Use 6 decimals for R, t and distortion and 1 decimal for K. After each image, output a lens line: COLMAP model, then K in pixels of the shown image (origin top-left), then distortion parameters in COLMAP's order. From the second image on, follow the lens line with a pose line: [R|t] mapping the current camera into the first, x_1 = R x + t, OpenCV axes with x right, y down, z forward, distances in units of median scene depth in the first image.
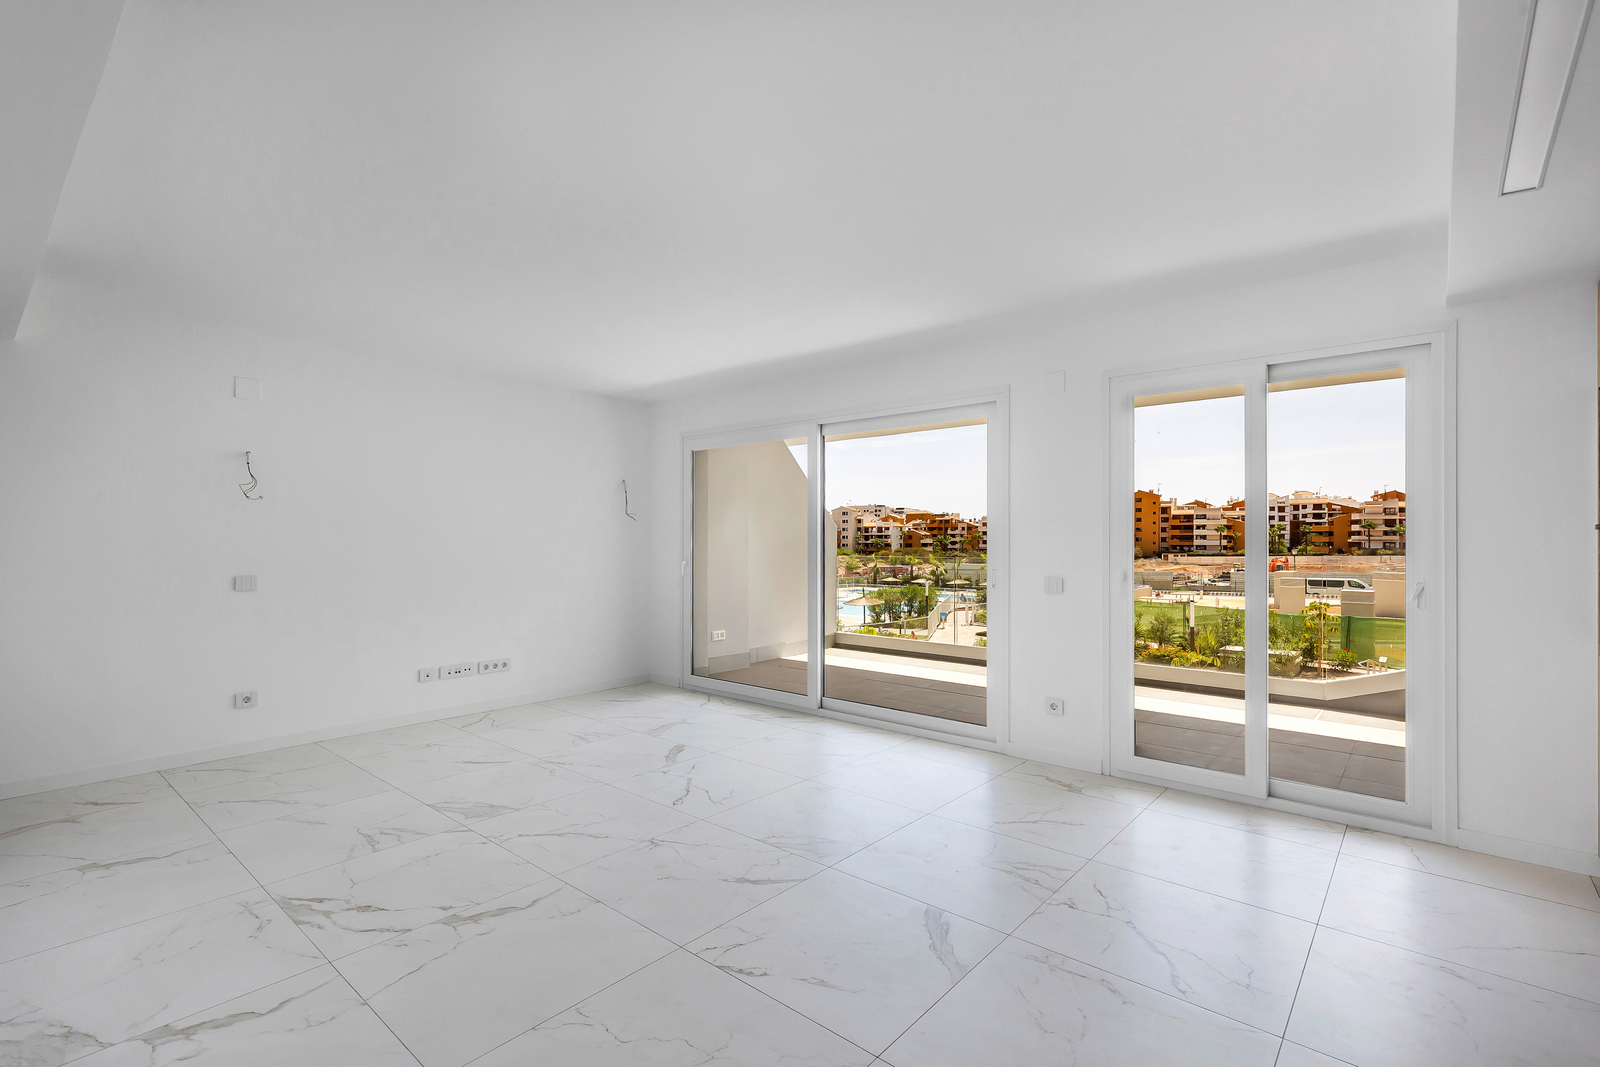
lens RADIAL K [[729.4, 0, 790.9], [0, 729.4, 524.3], [0, 0, 1]] dist [0.005820, 0.000263]
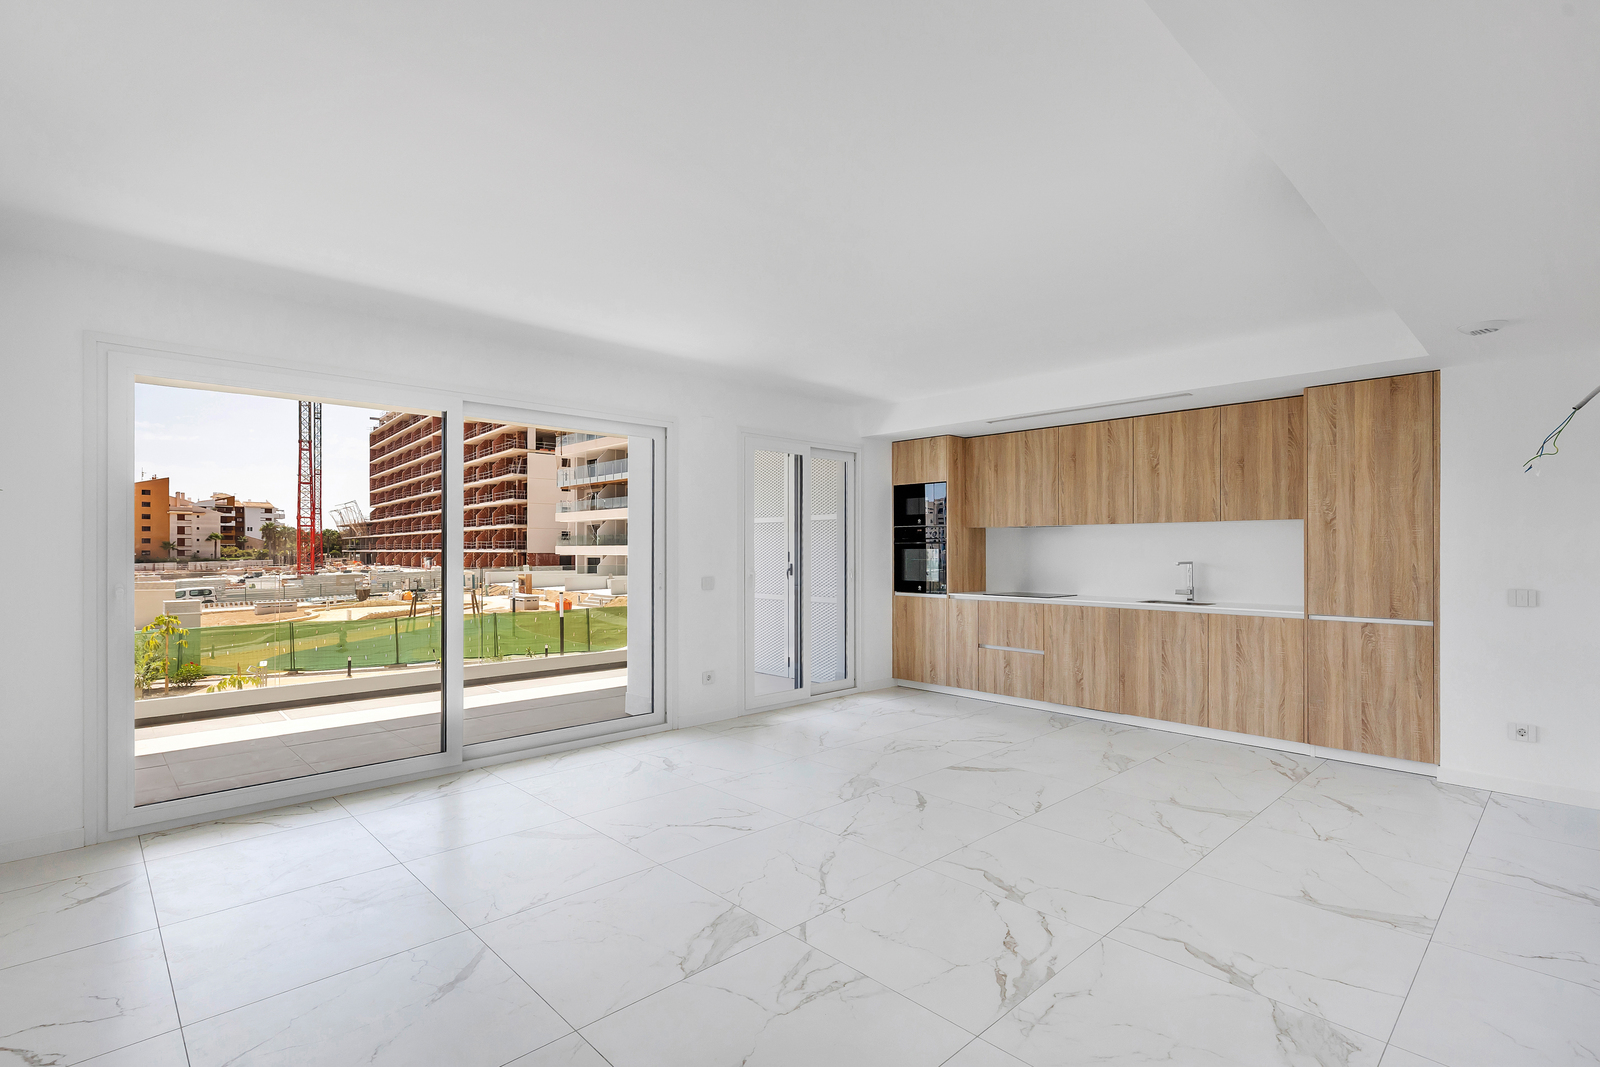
lens RADIAL K [[729.4, 0, 821.0], [0, 729.4, 561.7], [0, 0, 1]] dist [0.005820, 0.000263]
pose [[0.060364, -0.014584, 0.998070, -1.089480], [-0.026174, 0.999526, 0.016189, 0.025197], [-0.997833, -0.027101, 0.059953, 0.886546]]
